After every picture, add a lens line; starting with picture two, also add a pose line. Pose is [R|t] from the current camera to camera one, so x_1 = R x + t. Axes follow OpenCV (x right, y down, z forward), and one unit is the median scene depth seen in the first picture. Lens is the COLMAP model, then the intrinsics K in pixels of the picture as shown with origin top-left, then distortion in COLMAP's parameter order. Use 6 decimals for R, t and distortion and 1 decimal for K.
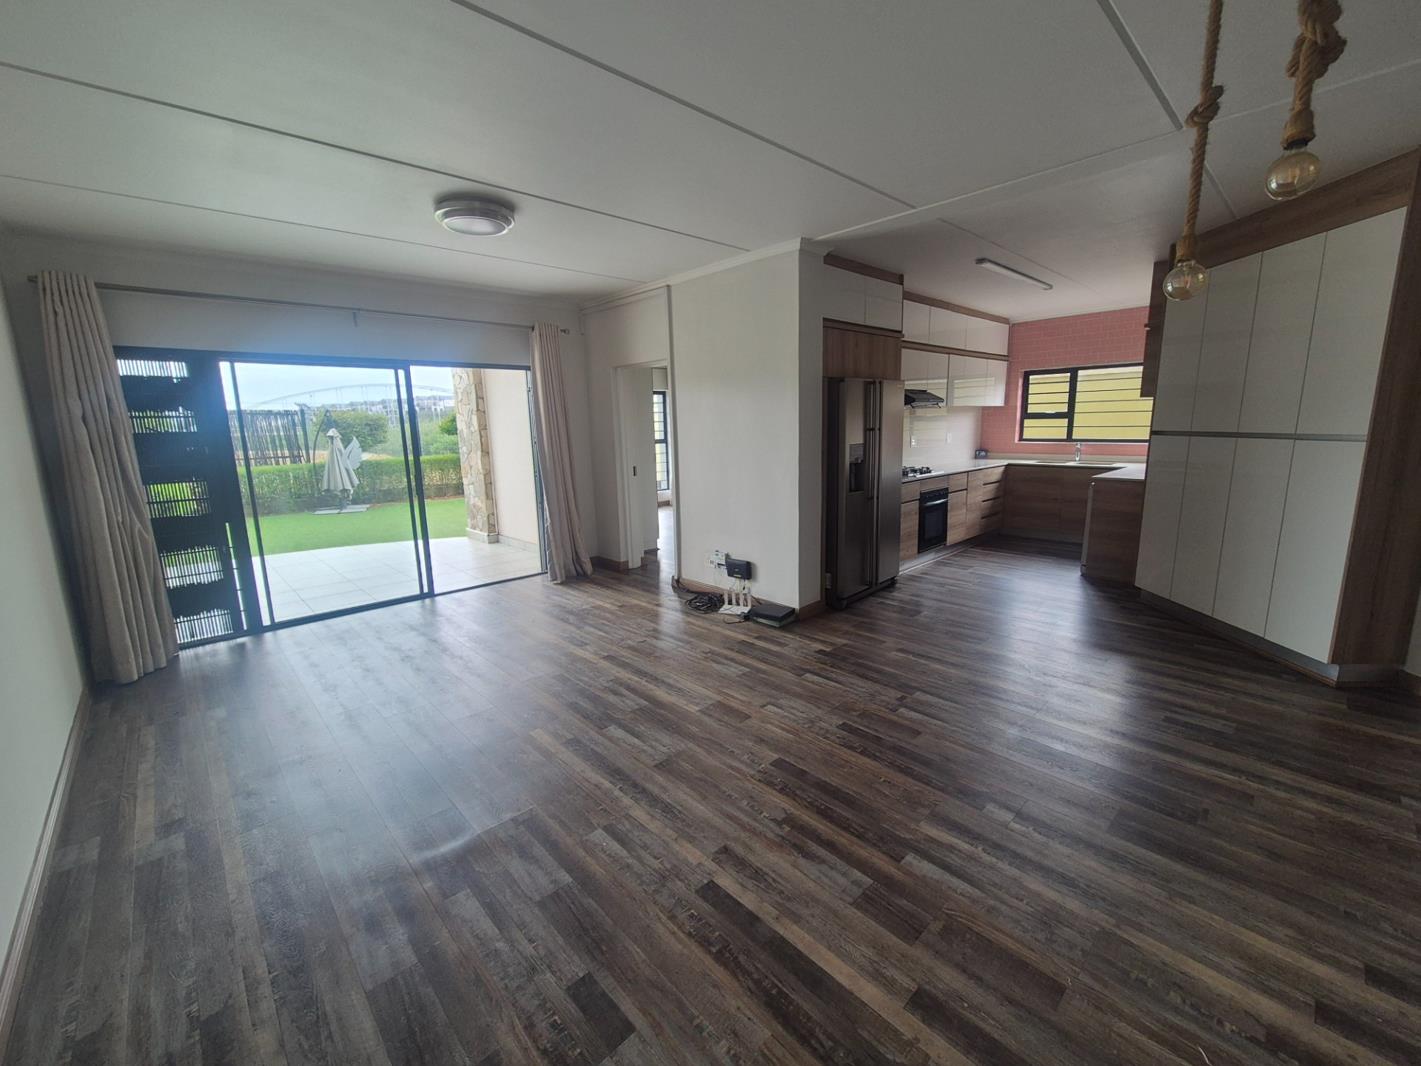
lens RADIAL K [[582.8, 0, 710.7], [0, 582.8, 530.7], [0, 0, 1]] dist [-0.001033, -0.000046]
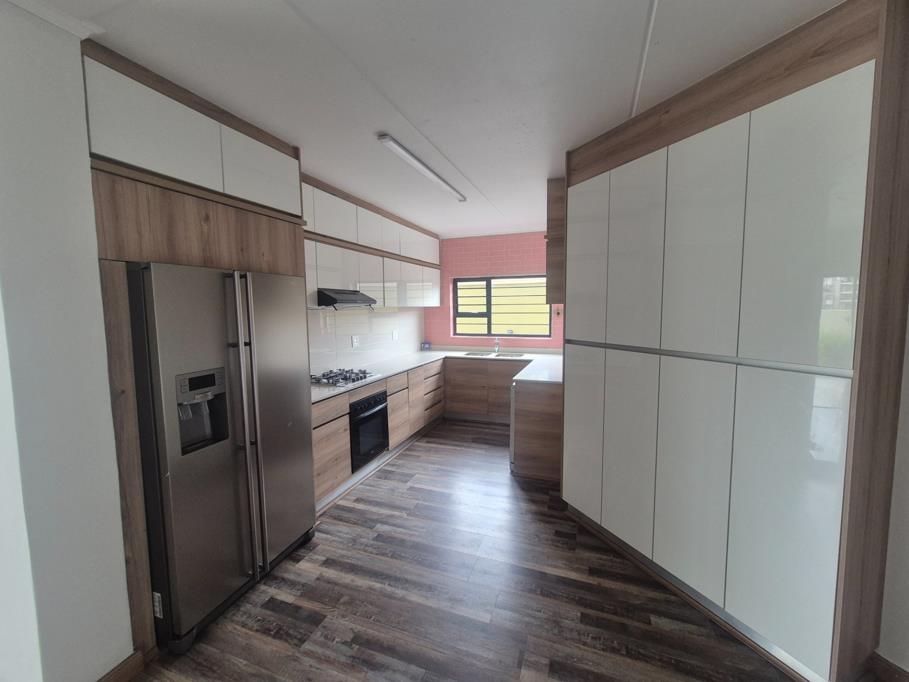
lens RADIAL K [[372.8, 0, 454.6], [0, 372.8, 339.5], [0, 0, 1]] dist [-0.001033, -0.000046]
pose [[0.896546, -0.023767, 0.442312, 0.245731], [0.070402, 0.993512, -0.089316, -0.098520], [-0.437320, 0.111216, 0.892403, 0.404687]]
